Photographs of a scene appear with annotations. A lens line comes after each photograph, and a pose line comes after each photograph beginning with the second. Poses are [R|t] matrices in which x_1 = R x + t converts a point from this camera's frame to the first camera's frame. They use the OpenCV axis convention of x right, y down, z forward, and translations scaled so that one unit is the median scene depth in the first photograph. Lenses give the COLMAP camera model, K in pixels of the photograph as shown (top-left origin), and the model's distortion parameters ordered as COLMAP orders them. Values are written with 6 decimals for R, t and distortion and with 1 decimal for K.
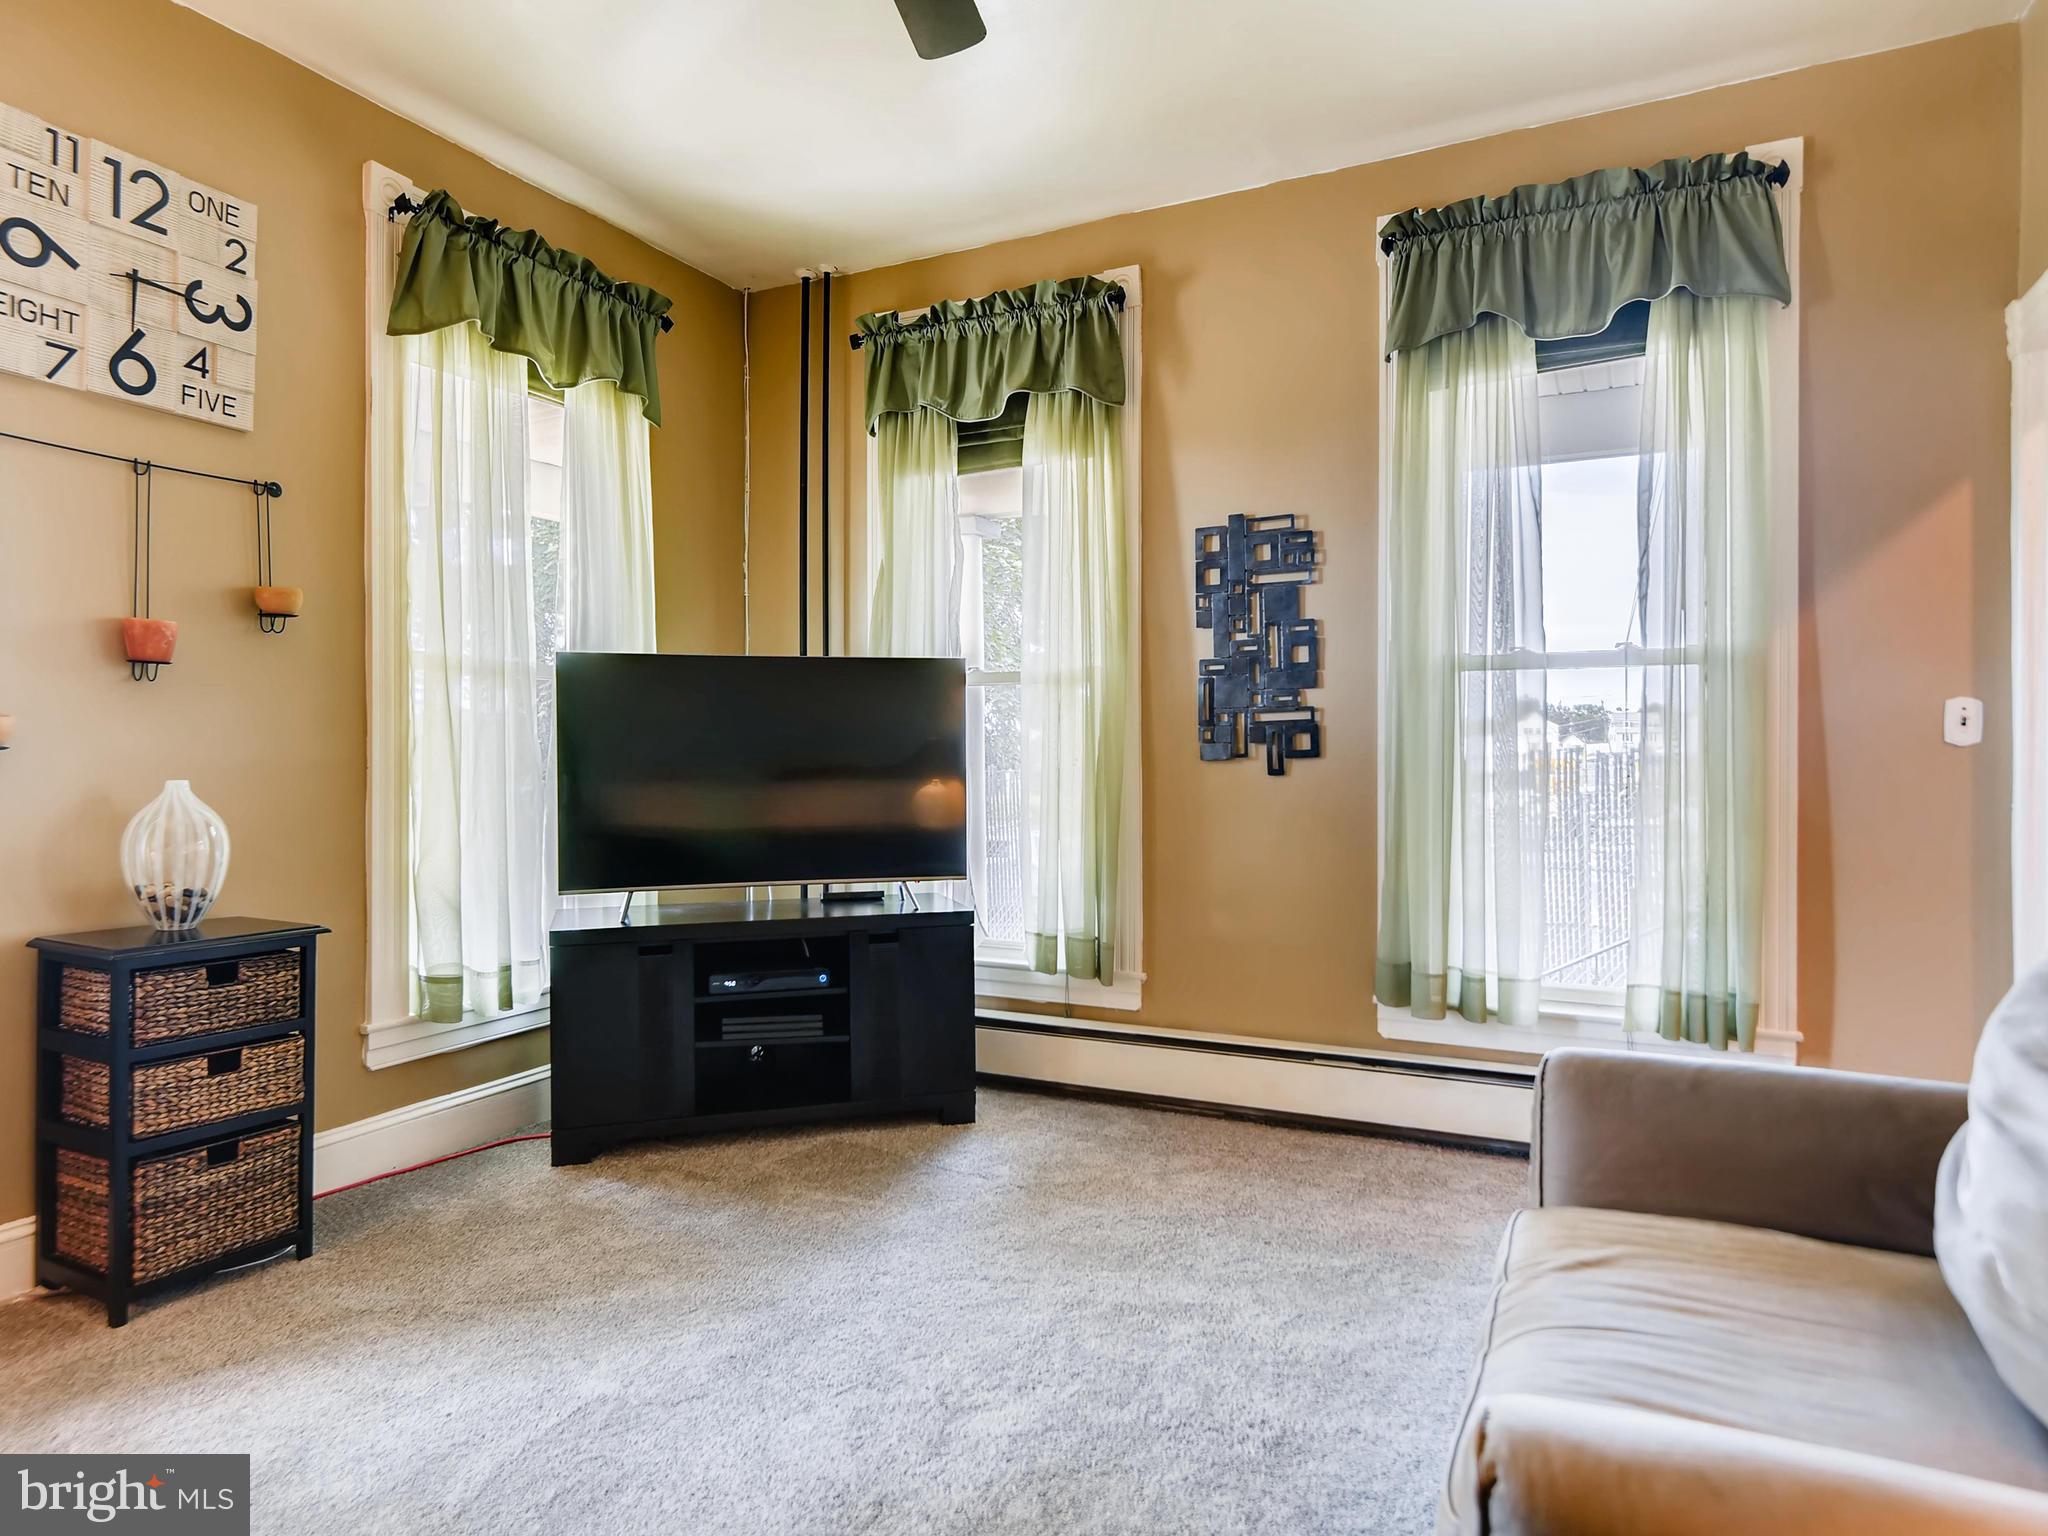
lens RADIAL K [[1242.9, 0, 1018.9], [0, 1242.9, 757.1], [0, 0, 1]] dist [0.026303, -0.016009]
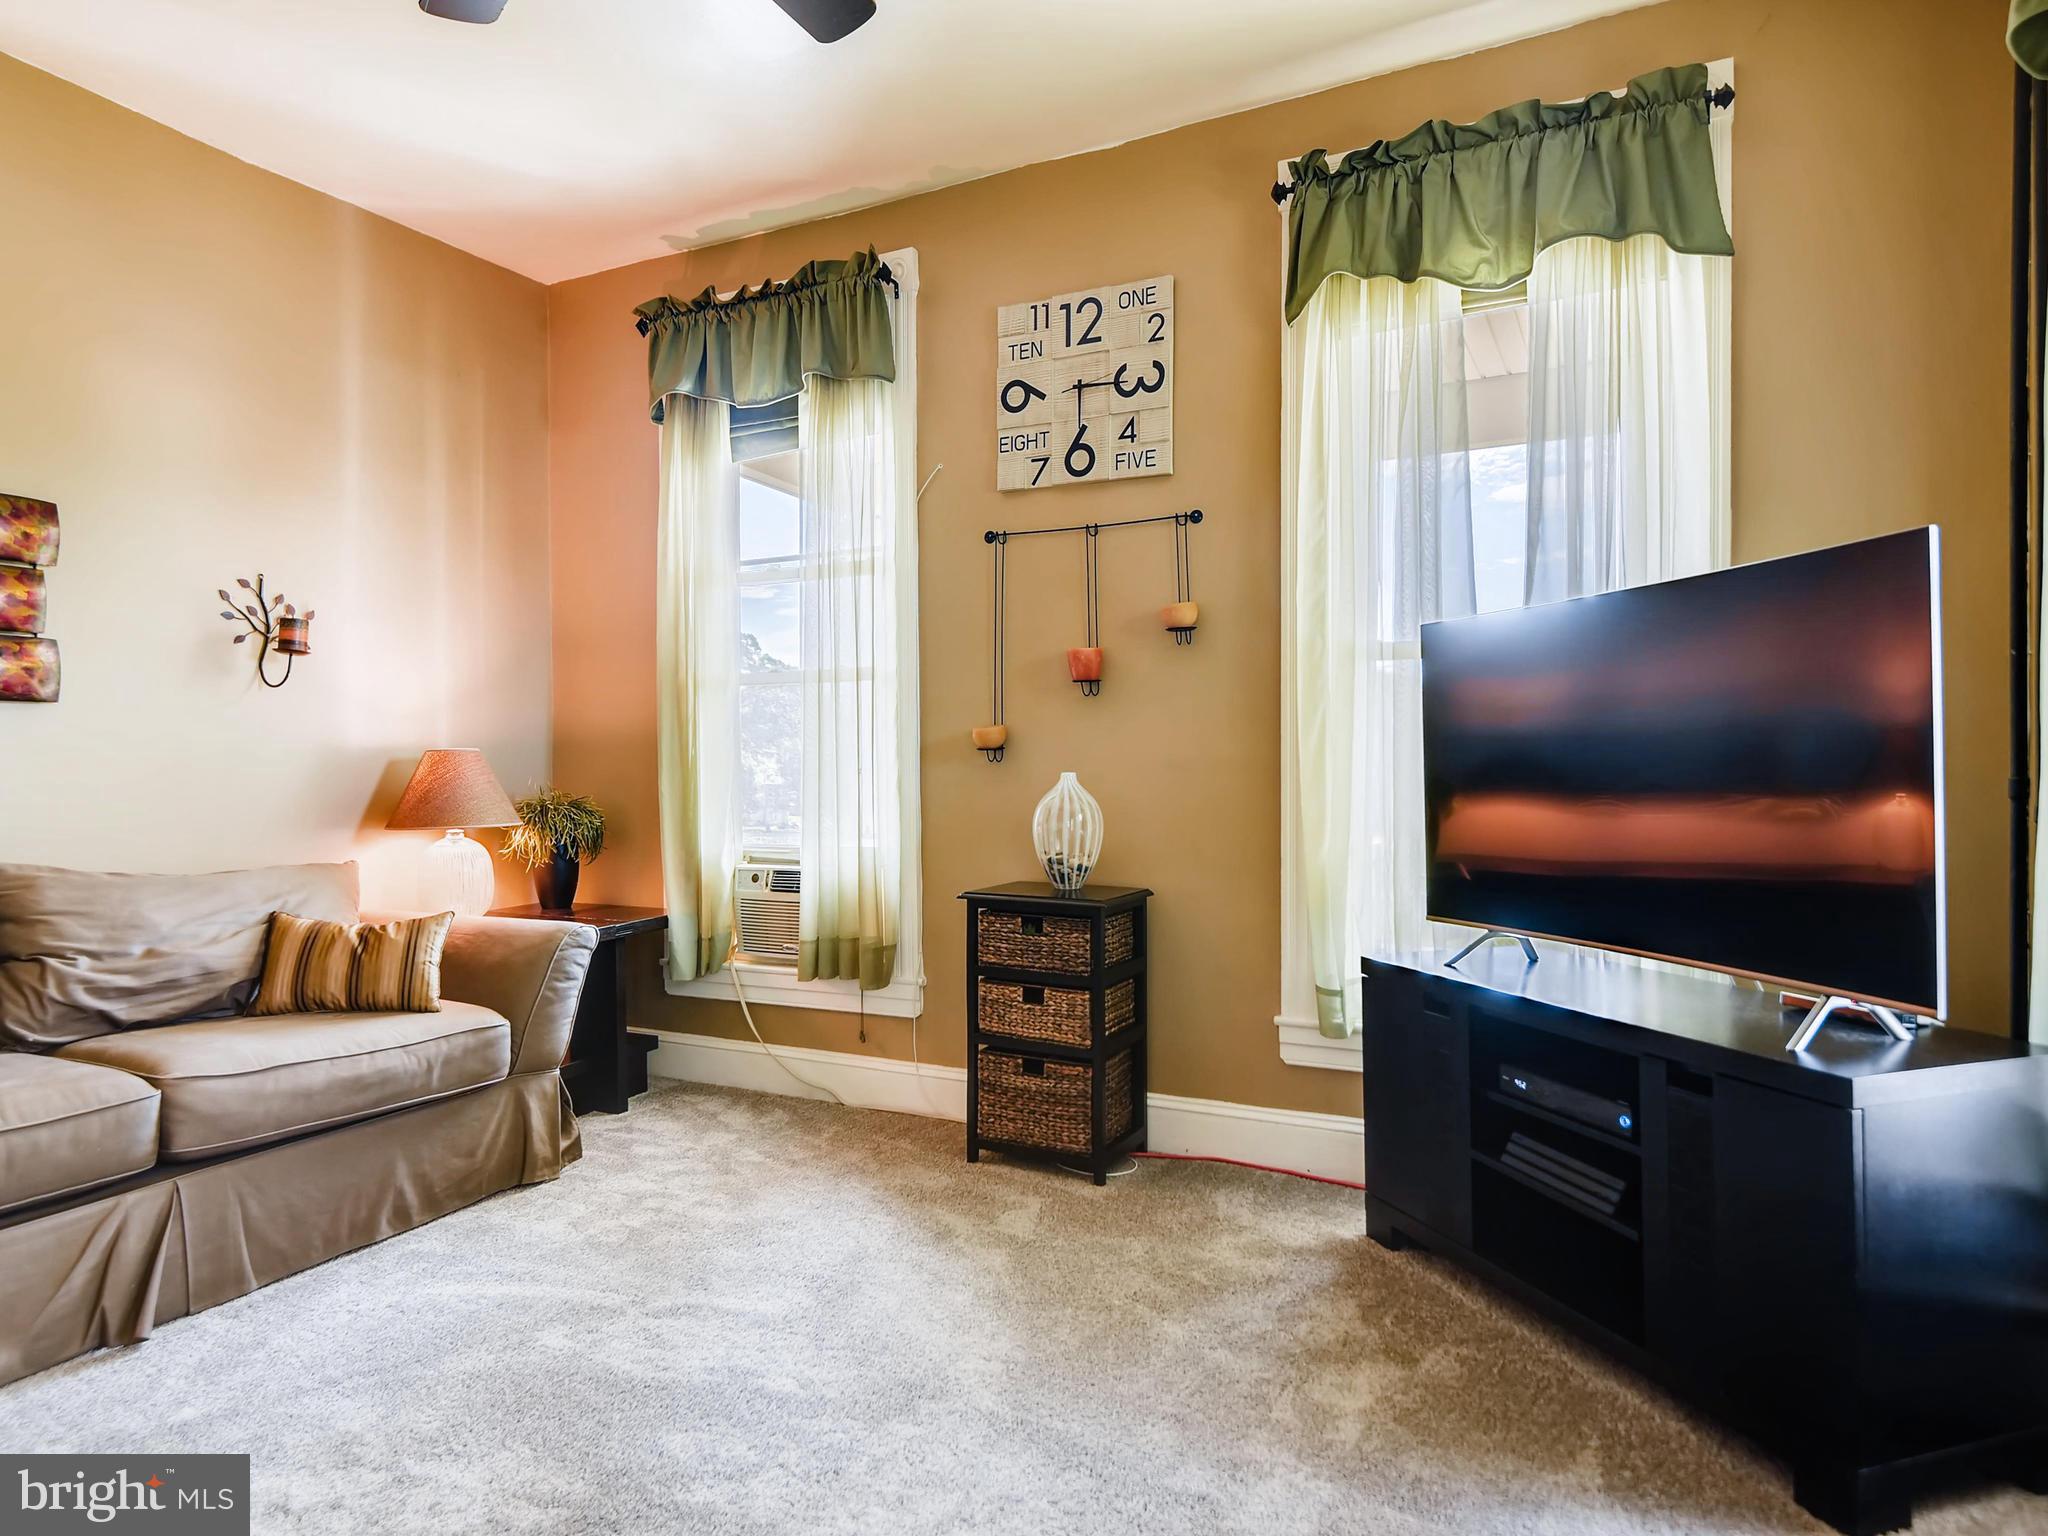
lens RADIAL K [[1242.9, 0, 1007.2], [0, 1242.9, 775.0], [0, 0, 1]] dist [0.026303, -0.016009]
pose [[-0.025385, 0.007693, -0.999648, 0.434378], [-0.000966, 0.999970, 0.007720, 0.008163], [0.999677, 0.001162, -0.025376, 0.703916]]
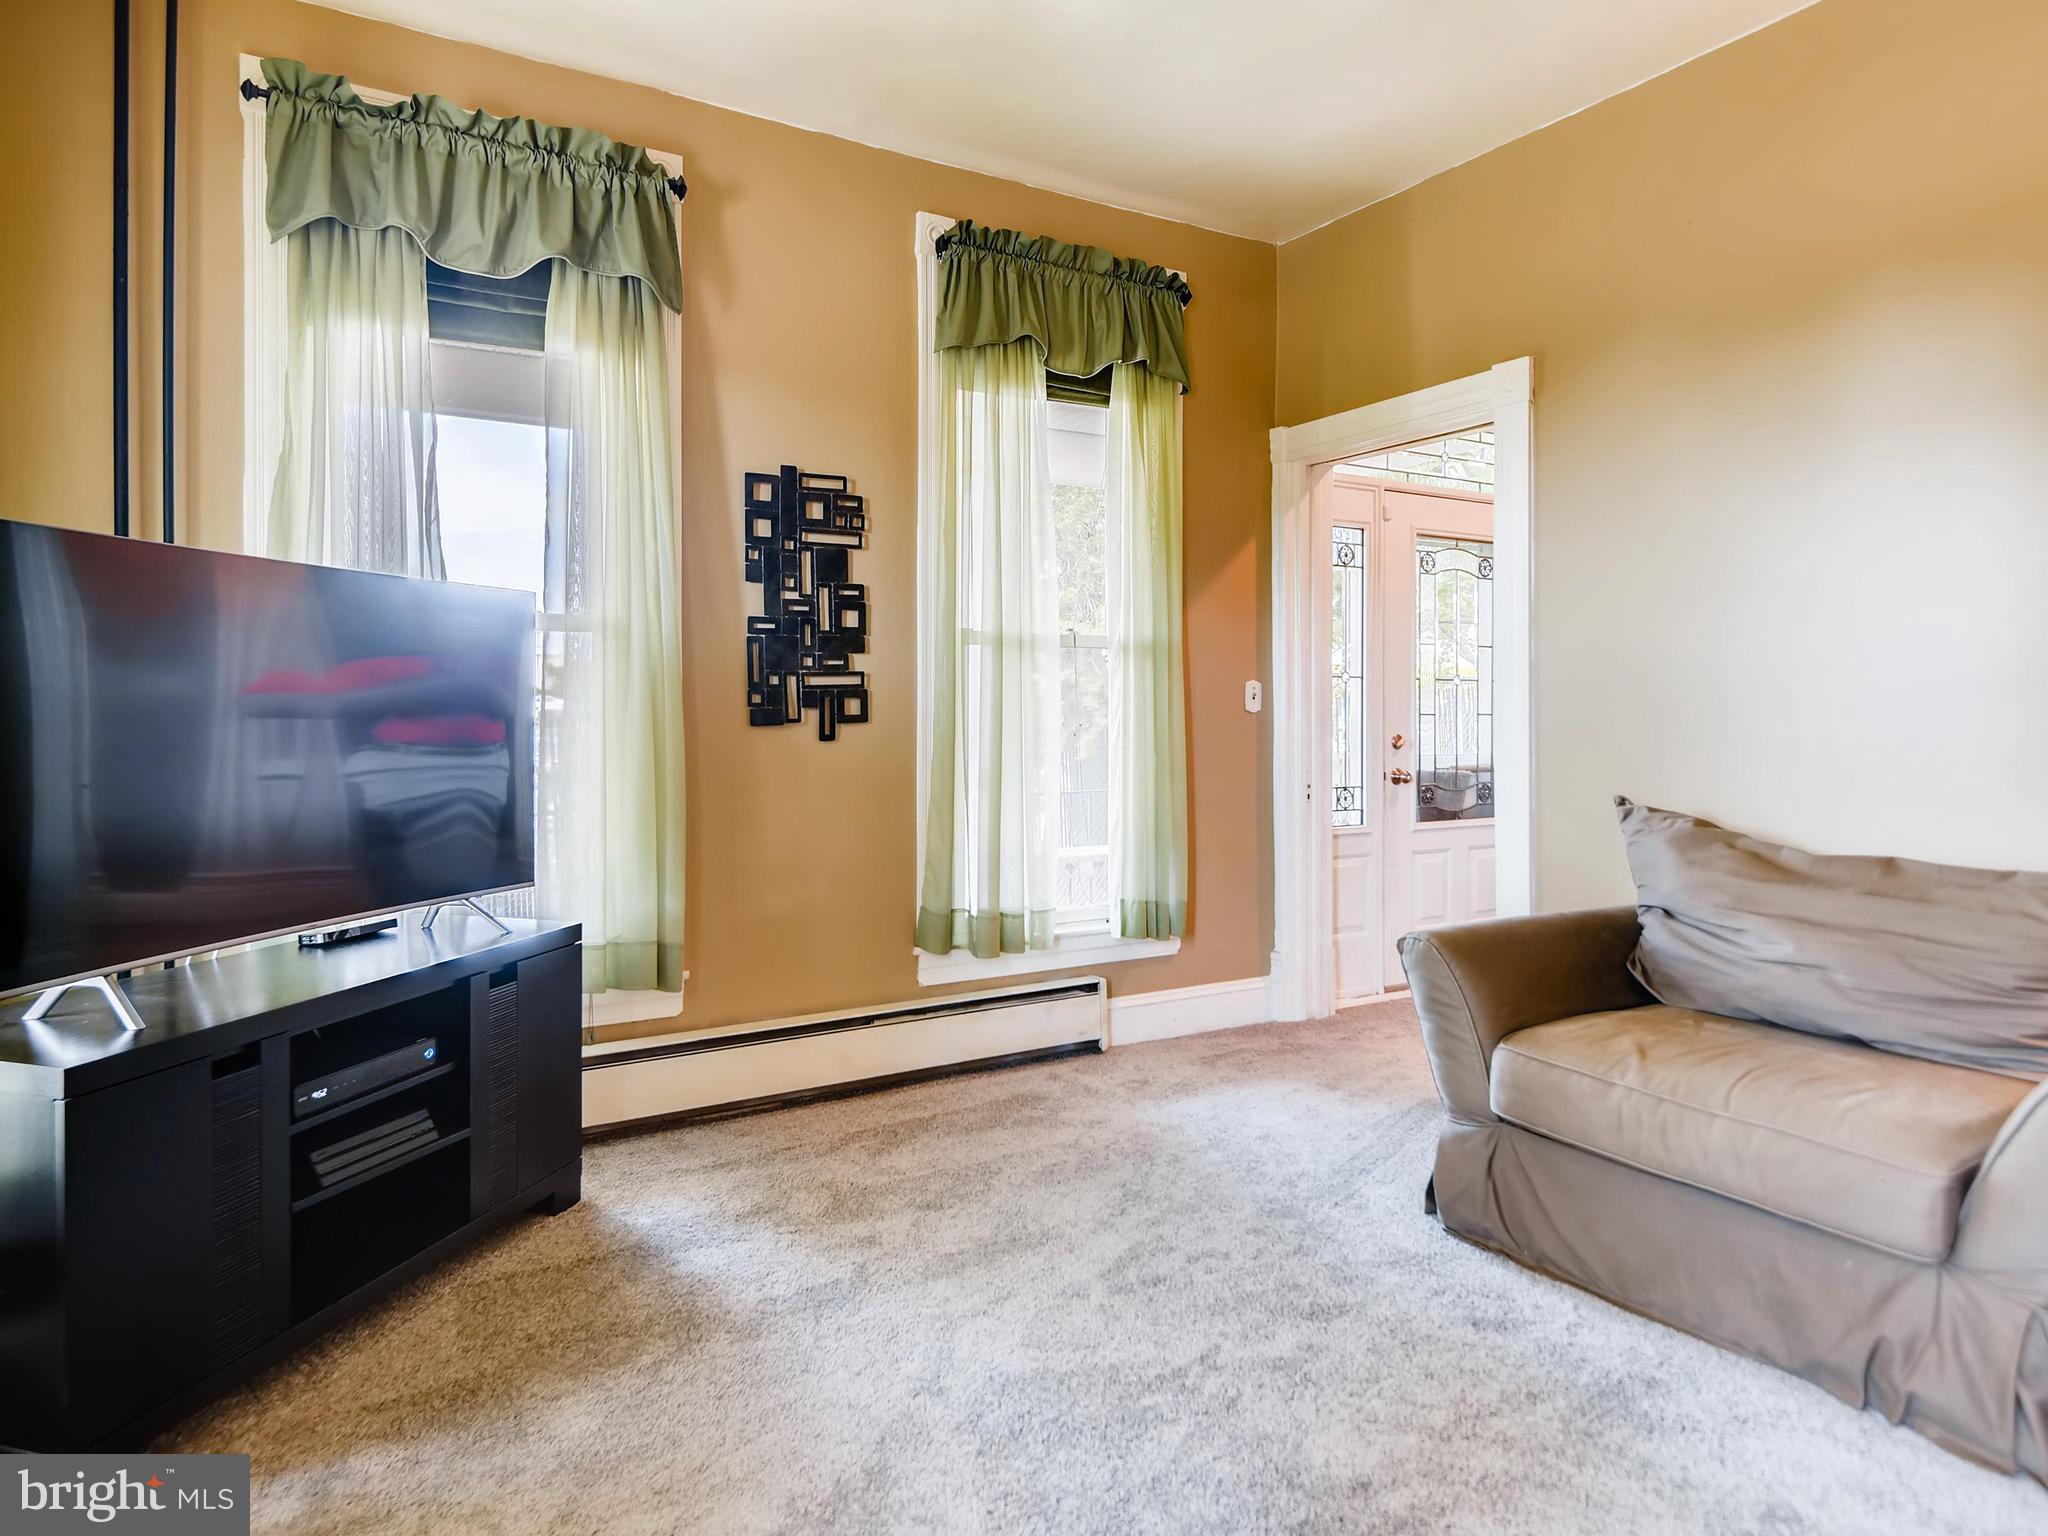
lens RADIAL K [[1242.9, 0, 1010.8], [0, 1242.9, 712.4], [0, 0, 1]] dist [0.026303, -0.016009]
pose [[0.537802, 0.001127, 0.843070, -0.546357], [0.001288, 0.999997, -0.002158, -0.005441], [-0.843070, 0.002246, 0.537799, 0.359907]]
